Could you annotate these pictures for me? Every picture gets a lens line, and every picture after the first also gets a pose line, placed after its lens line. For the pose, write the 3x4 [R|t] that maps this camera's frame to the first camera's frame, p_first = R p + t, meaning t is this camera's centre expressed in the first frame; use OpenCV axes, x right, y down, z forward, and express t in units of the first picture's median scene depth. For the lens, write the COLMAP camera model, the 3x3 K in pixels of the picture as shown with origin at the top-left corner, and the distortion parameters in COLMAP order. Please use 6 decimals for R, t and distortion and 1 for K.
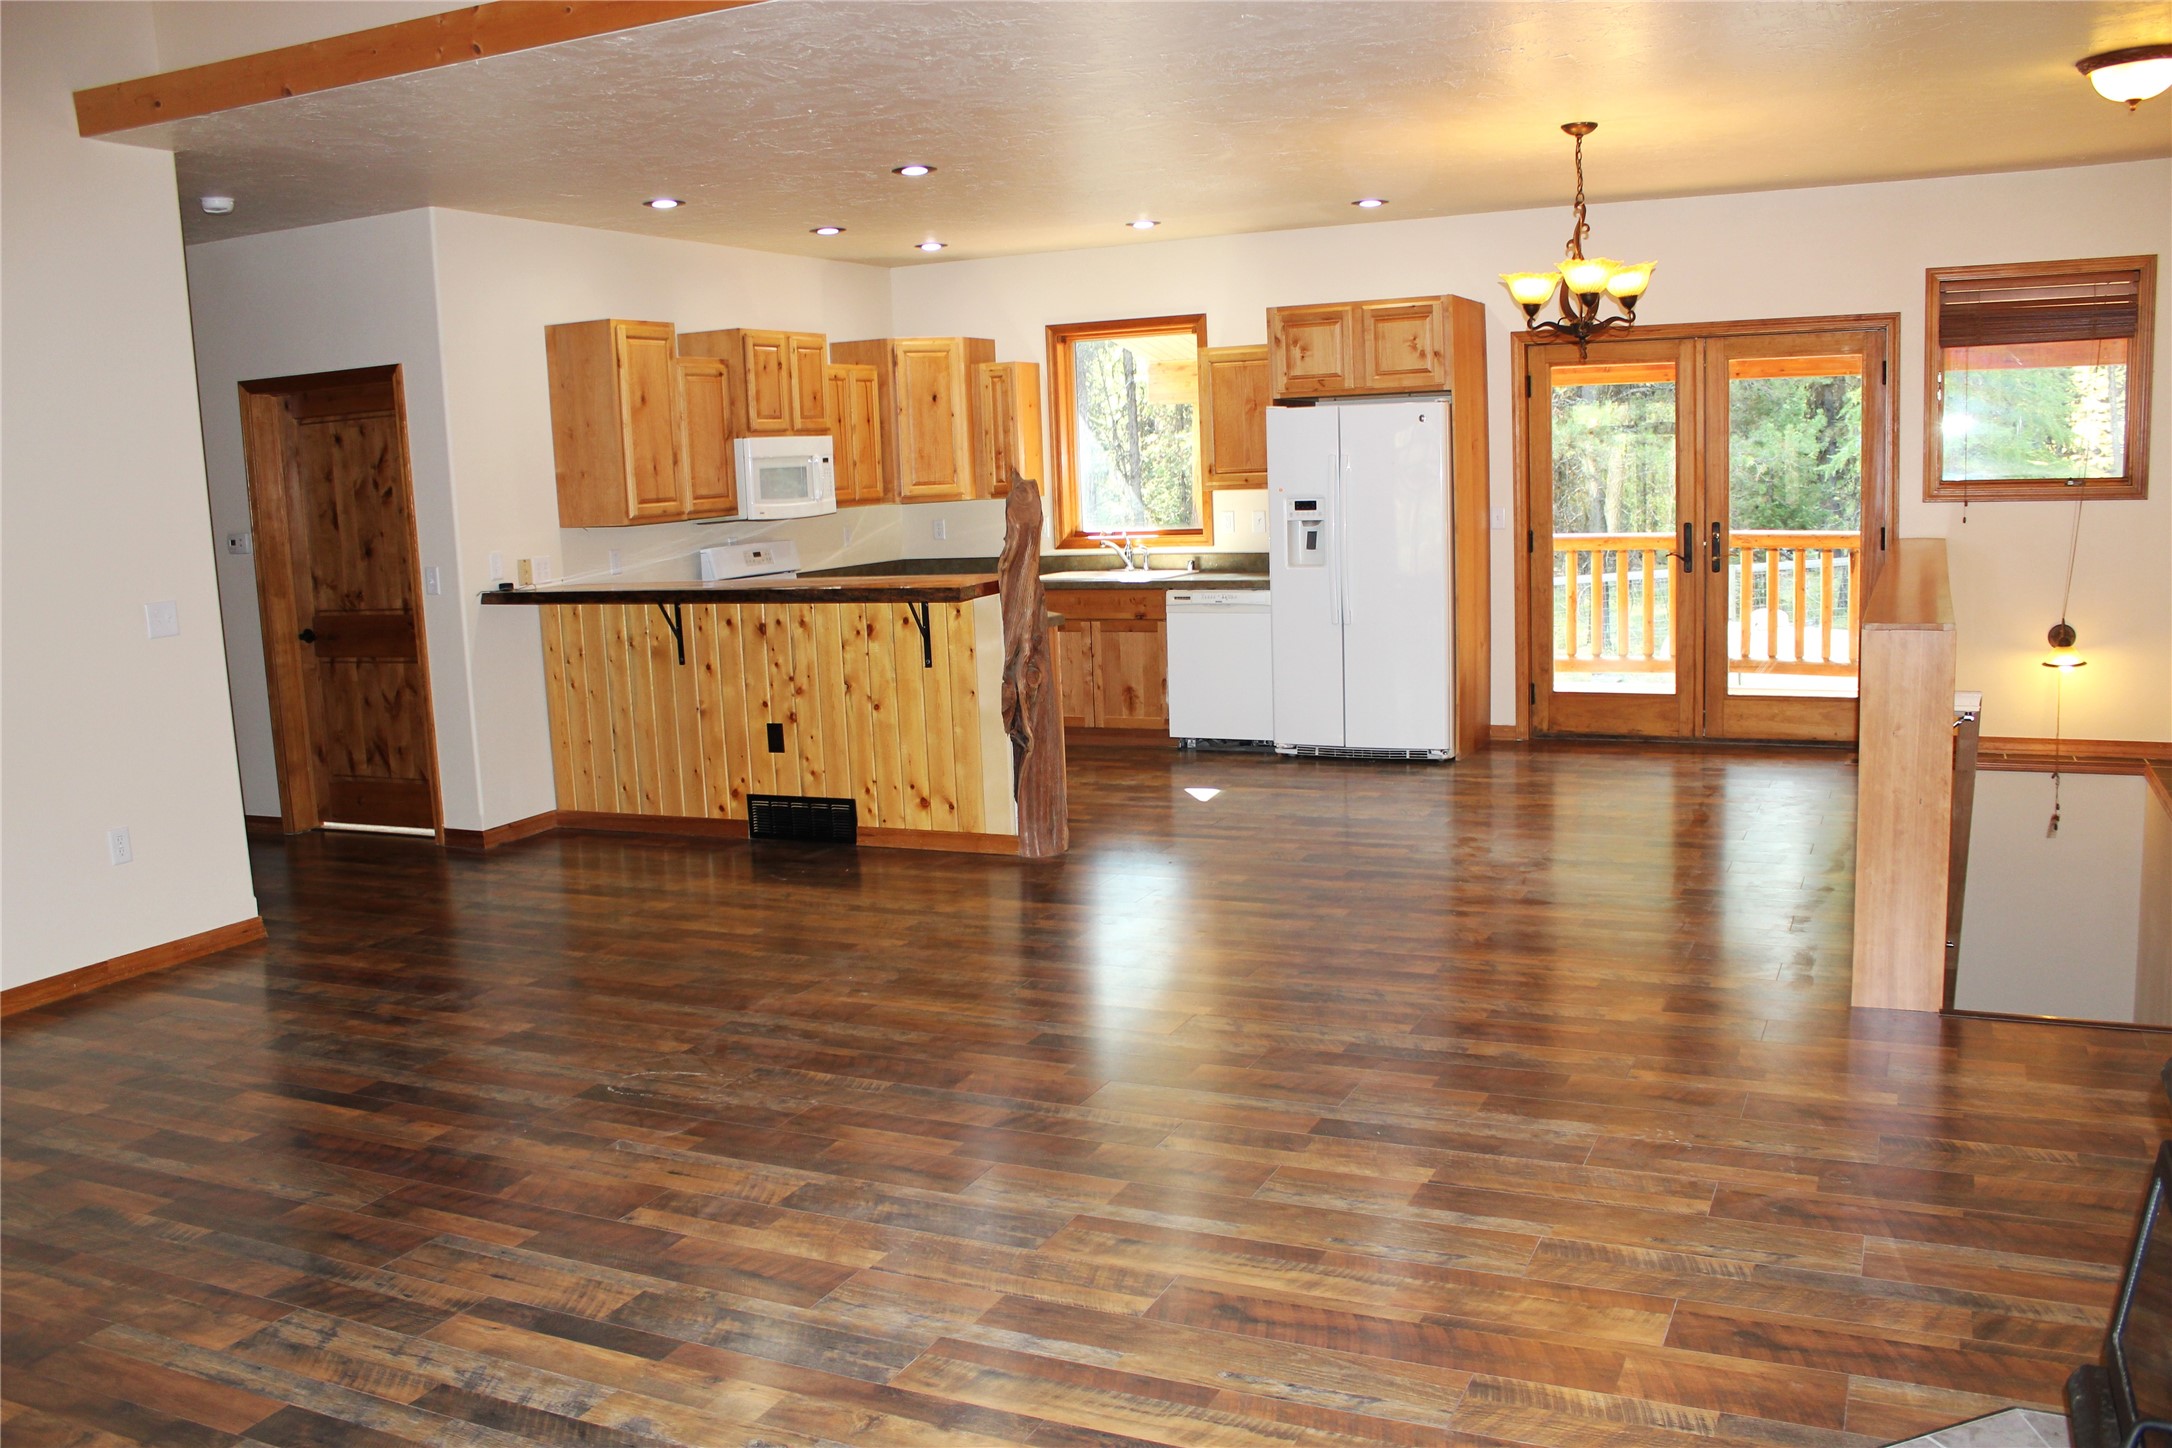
lens RADIAL K [[1810.3, 0, 1098.7], [0, 1810.3, 741.1], [0, 0, 1]] dist [-0.165951, 0.148962]
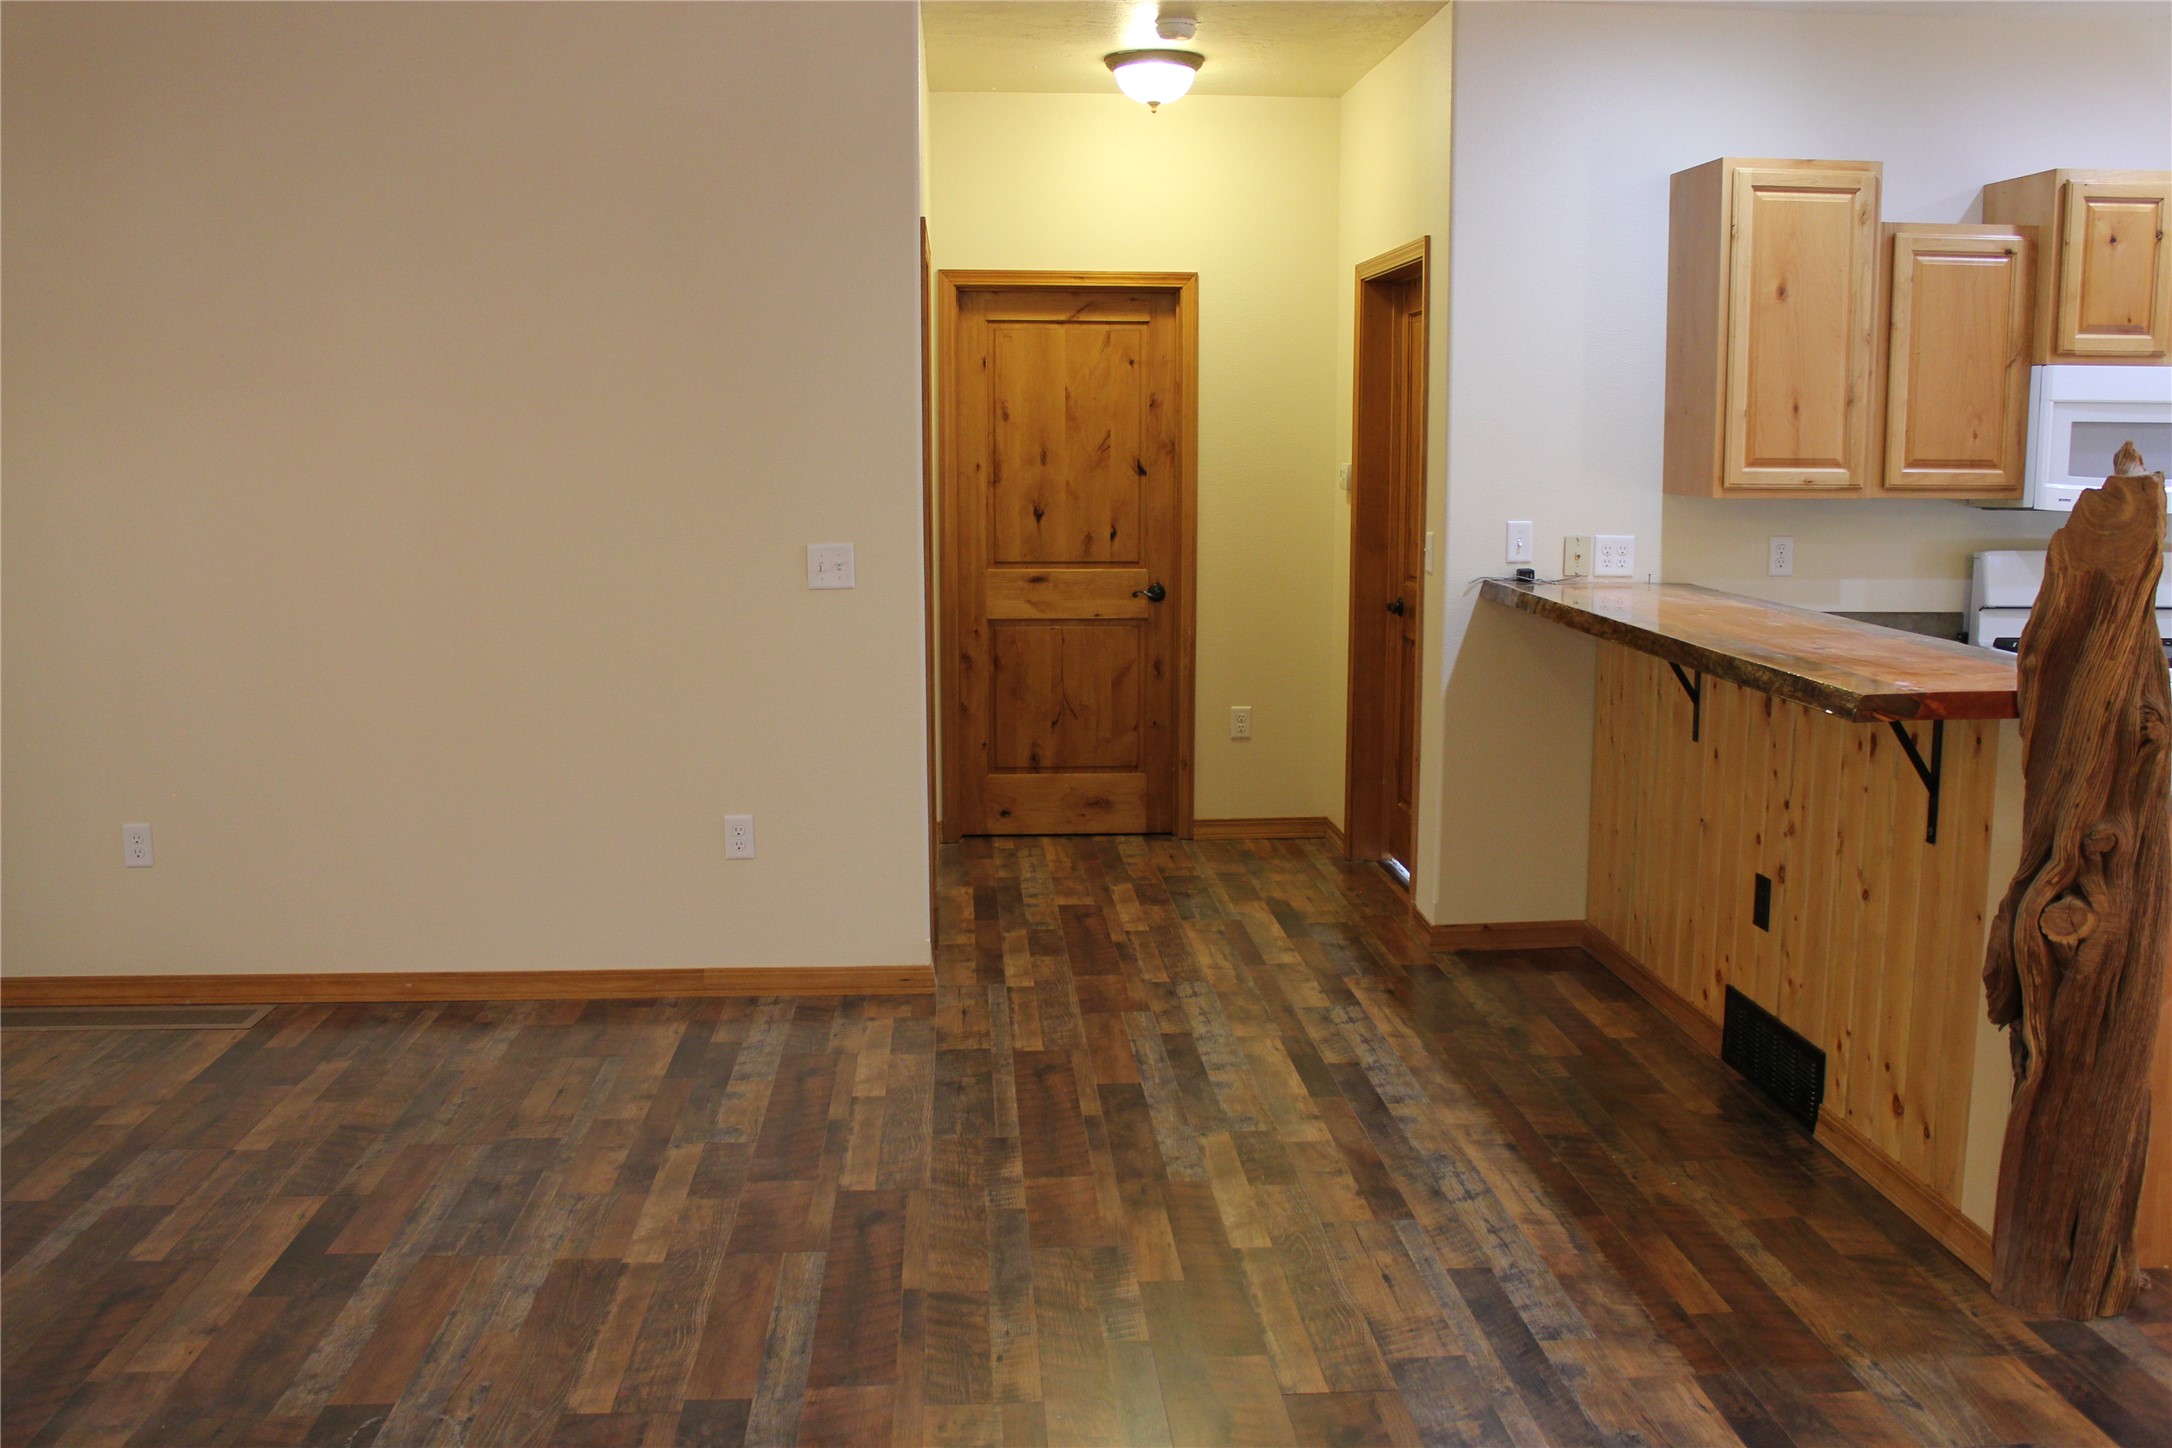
lens RADIAL K [[1931.0, 0, 1097.2], [0, 1931.0, 736.8], [0, 0, 1]] dist [-0.154029, 0.155880]
pose [[0.489424, 0.178466, -0.853589, 0.213392], [-0.153563, 0.981177, 0.117093, -0.089754], [0.858418, 0.073771, 0.507617, 0.525235]]
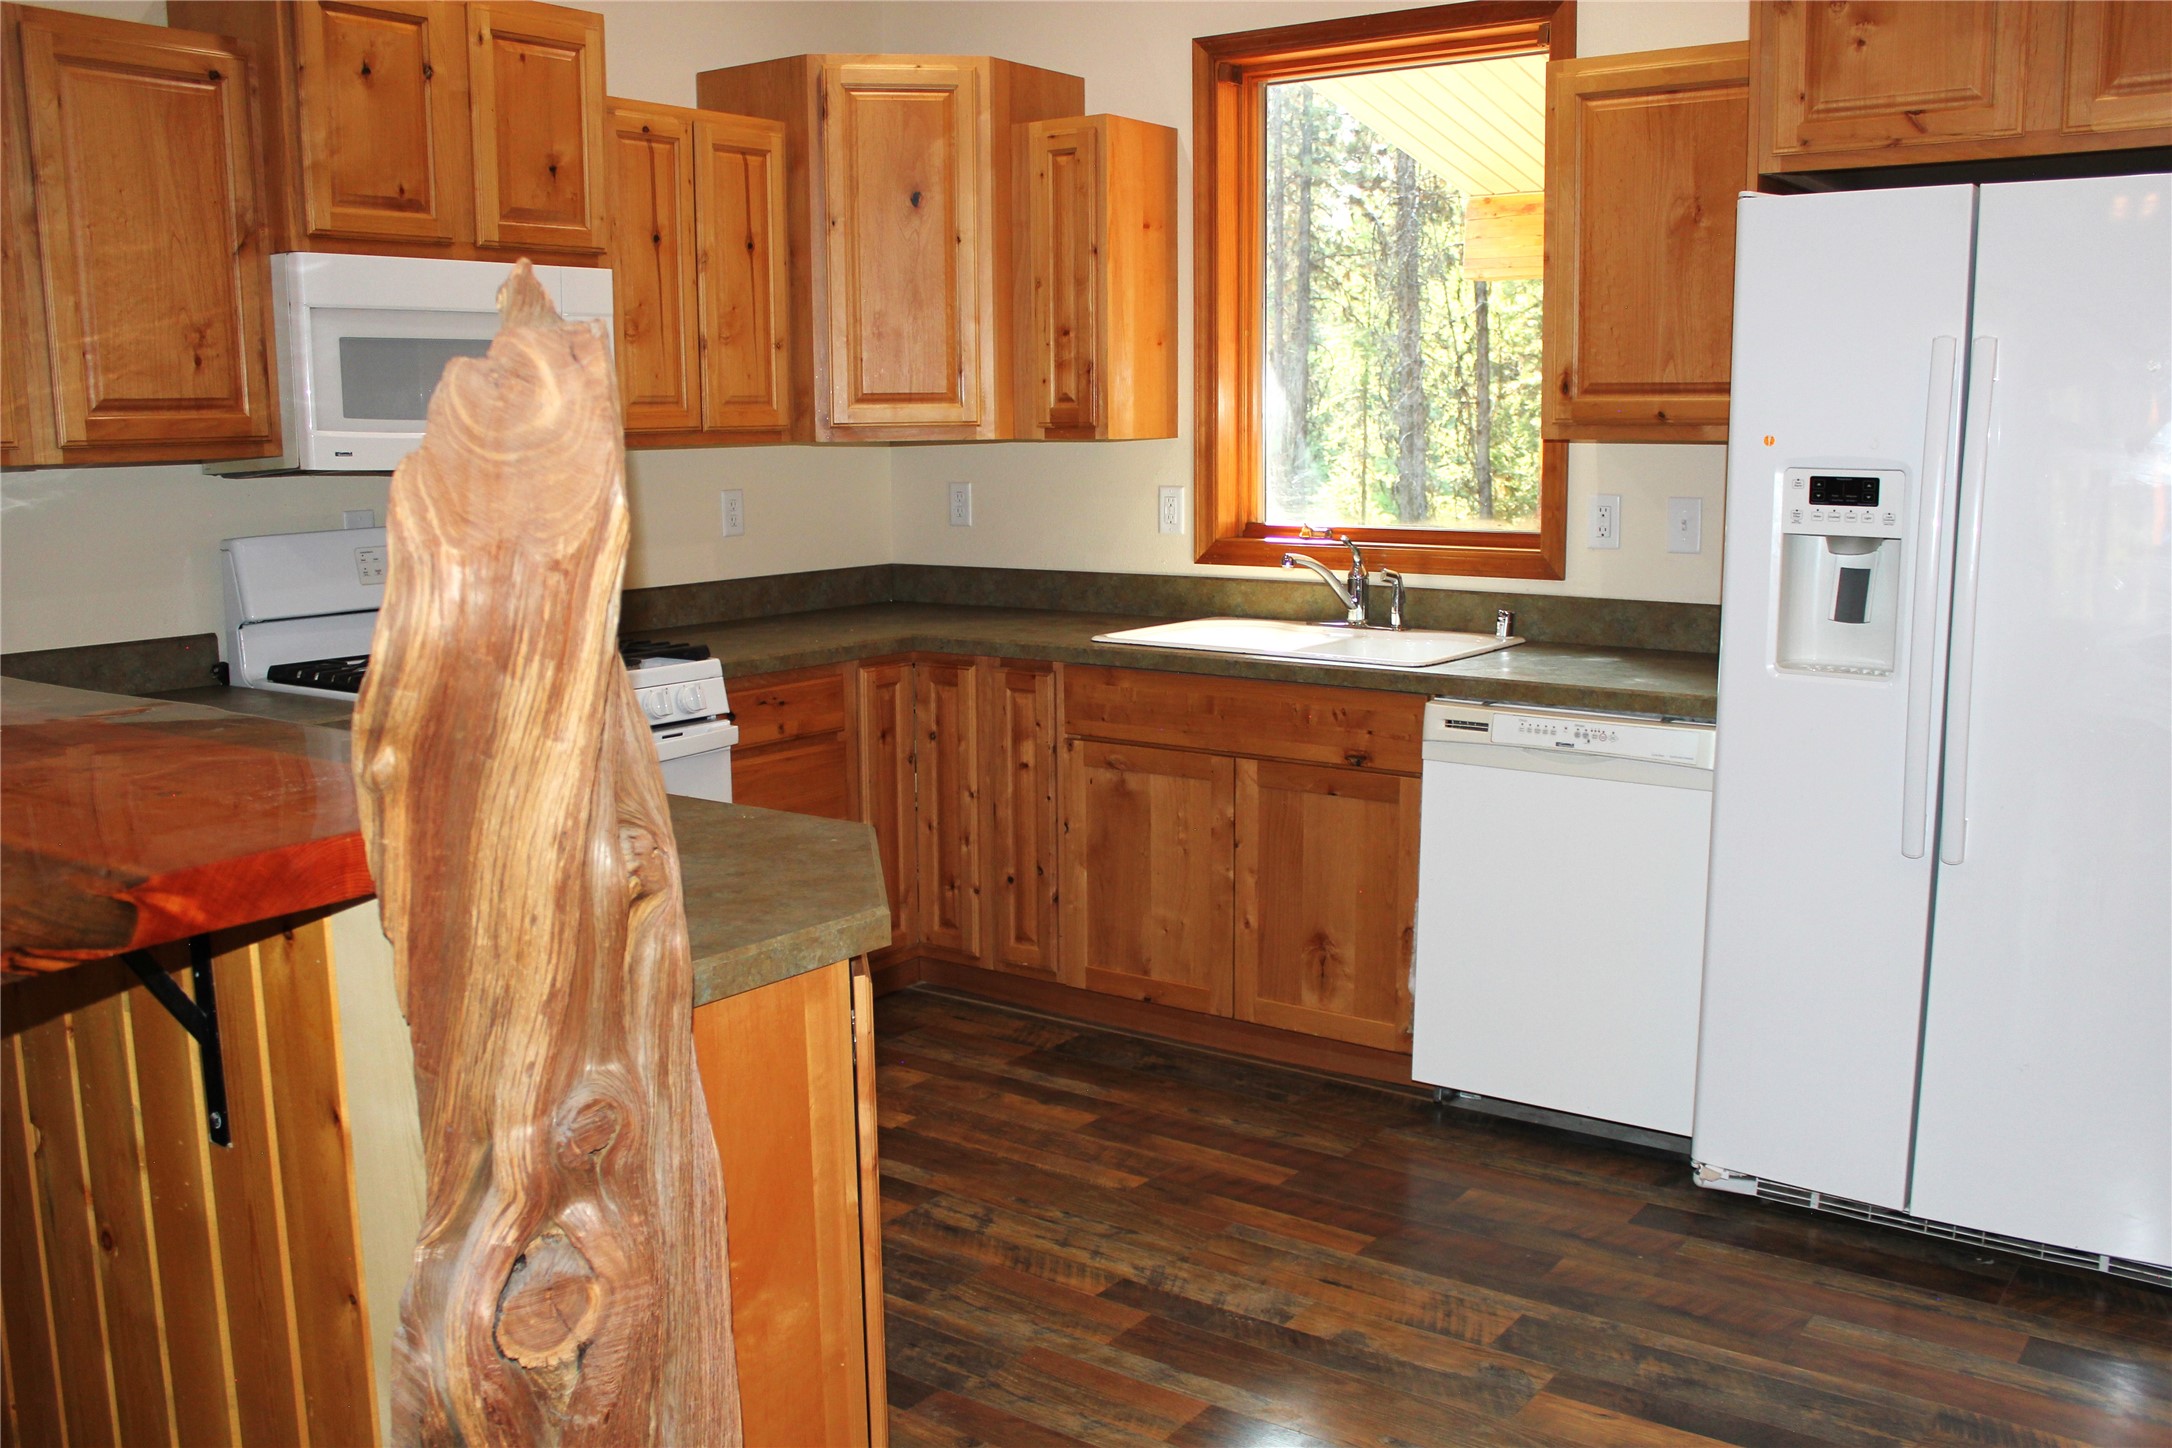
lens RADIAL K [[1931.0, 0, 1097.2], [0, 1931.0, 736.8], [0, 0, 1]] dist [-0.154029, 0.155880]
pose [[0.981959, 0.062164, -0.178586, 0.052973], [-0.059722, 0.998034, 0.019020, -0.099625], [0.179417, -0.008011, 0.983740, 0.750723]]
